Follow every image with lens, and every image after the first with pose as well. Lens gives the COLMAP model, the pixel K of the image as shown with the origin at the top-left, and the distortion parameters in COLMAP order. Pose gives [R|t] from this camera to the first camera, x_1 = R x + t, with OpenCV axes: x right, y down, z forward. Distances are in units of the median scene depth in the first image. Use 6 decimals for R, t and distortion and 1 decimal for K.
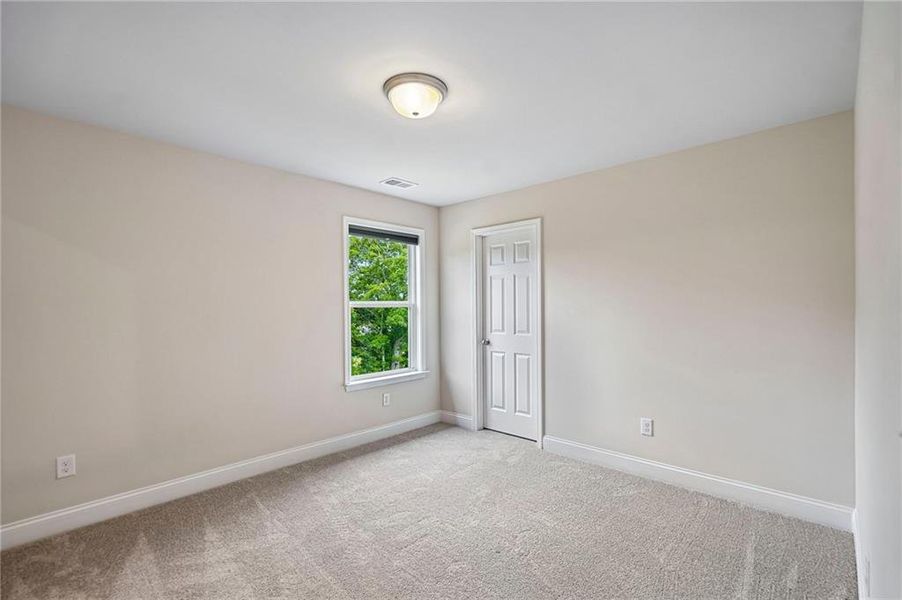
lens RADIAL K [[412.1, 0, 451.5], [0, 412.1, 307.1], [0, 0, 1]] dist [-0.001352, 0.000035]
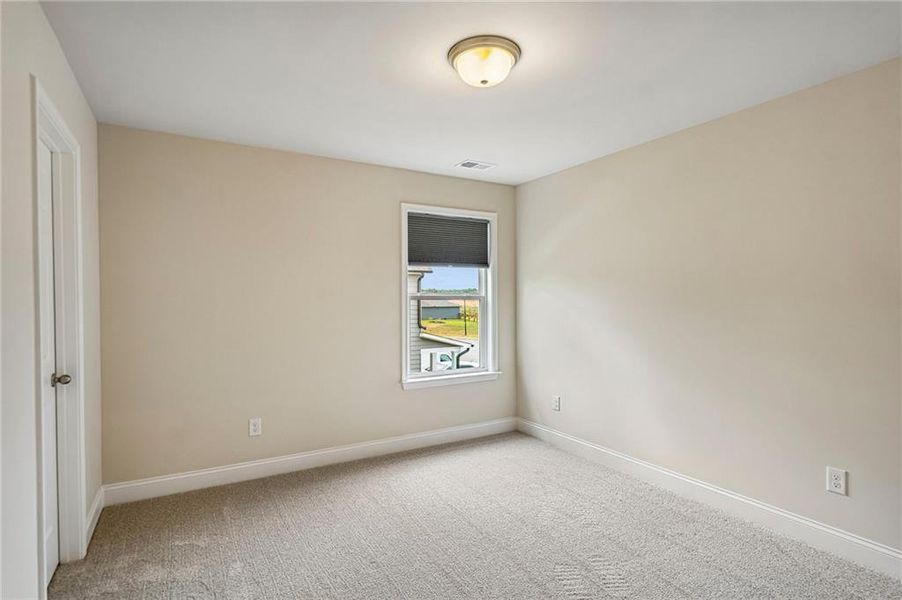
lens RADIAL K [[412.1, 0, 451.5], [0, 412.1, 307.1], [0, 0, 1]] dist [-0.001352, 0.000035]
pose [[0.950859, 0.009467, -0.309479, 0.119308], [-0.003912, 0.999820, 0.018565, -0.001924], [0.309599, -0.016442, 0.950725, 0.121059]]
